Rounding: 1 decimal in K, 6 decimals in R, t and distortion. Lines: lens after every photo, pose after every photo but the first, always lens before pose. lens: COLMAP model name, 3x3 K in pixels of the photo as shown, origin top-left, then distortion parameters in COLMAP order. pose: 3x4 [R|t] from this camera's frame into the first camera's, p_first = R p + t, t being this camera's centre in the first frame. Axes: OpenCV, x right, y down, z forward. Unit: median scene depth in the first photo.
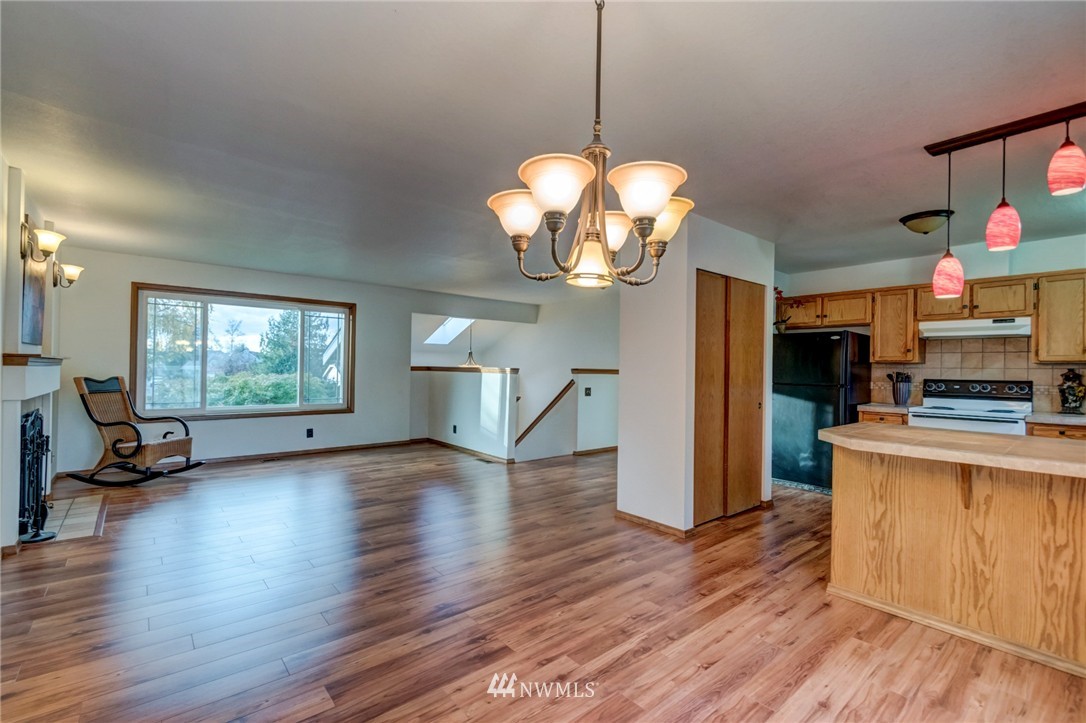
lens RADIAL K [[490.6, 0, 542.3], [0, 490.6, 364.4], [0, 0, 1]] dist [0.001428, -0.001427]
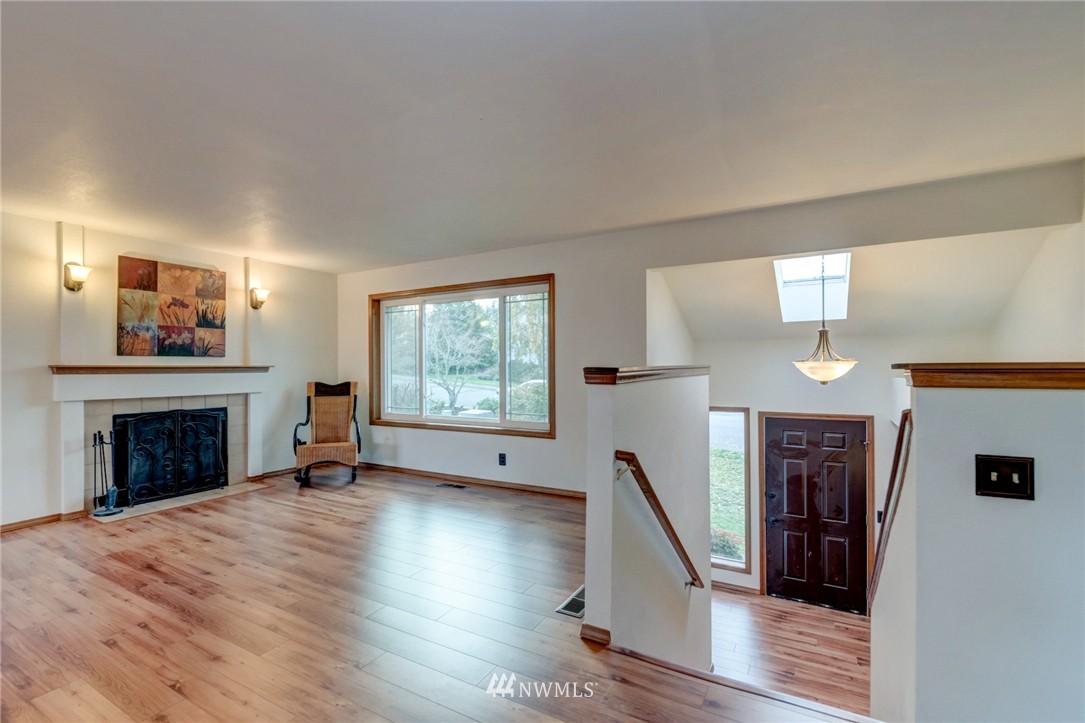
lens RADIAL K [[490.1, 0, 542.6], [0, 490.1, 367.1], [0, 0, 1]] dist [0.001428, -0.001427]
pose [[0.322715, -0.015884, -0.946363, 0.241573], [0.017464, 0.999789, -0.010825, 0.008524], [0.946335, -0.013034, 0.322924, 0.785220]]
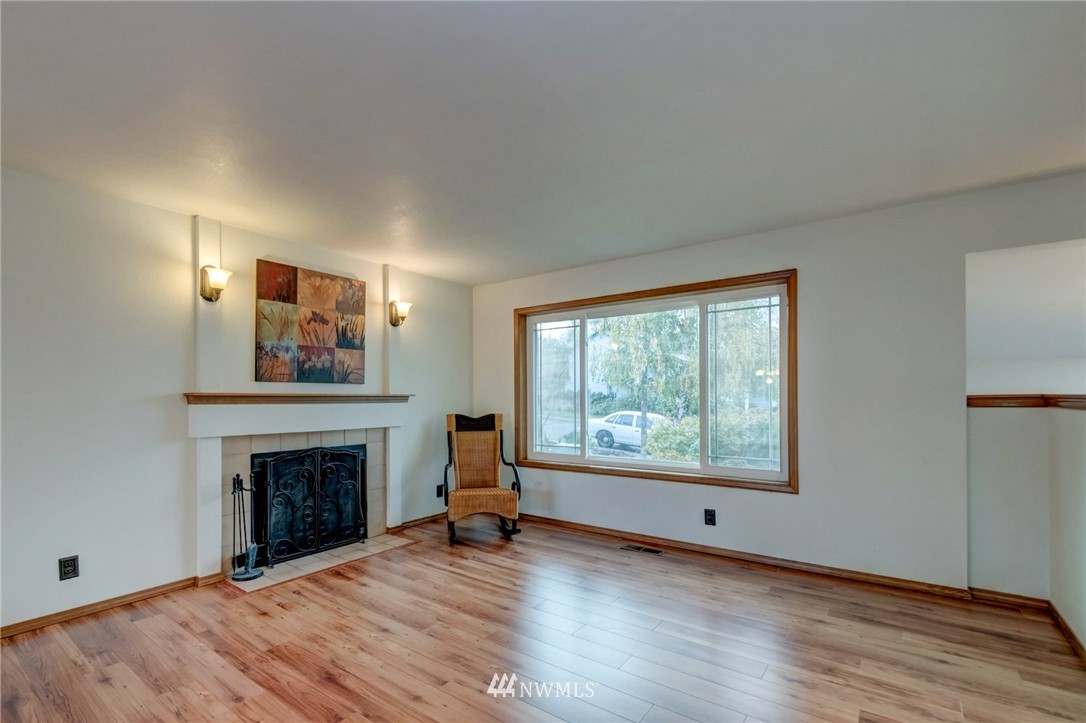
lens RADIAL K [[490.6, 0, 530.0], [0, 490.6, 398.7], [0, 0, 1]] dist [0.001428, -0.001427]
pose [[0.204291, -0.014287, -0.978806, 0.039452], [0.014803, 0.999824, -0.011505, 0.005805], [0.978798, -0.012139, 0.204467, 0.652793]]
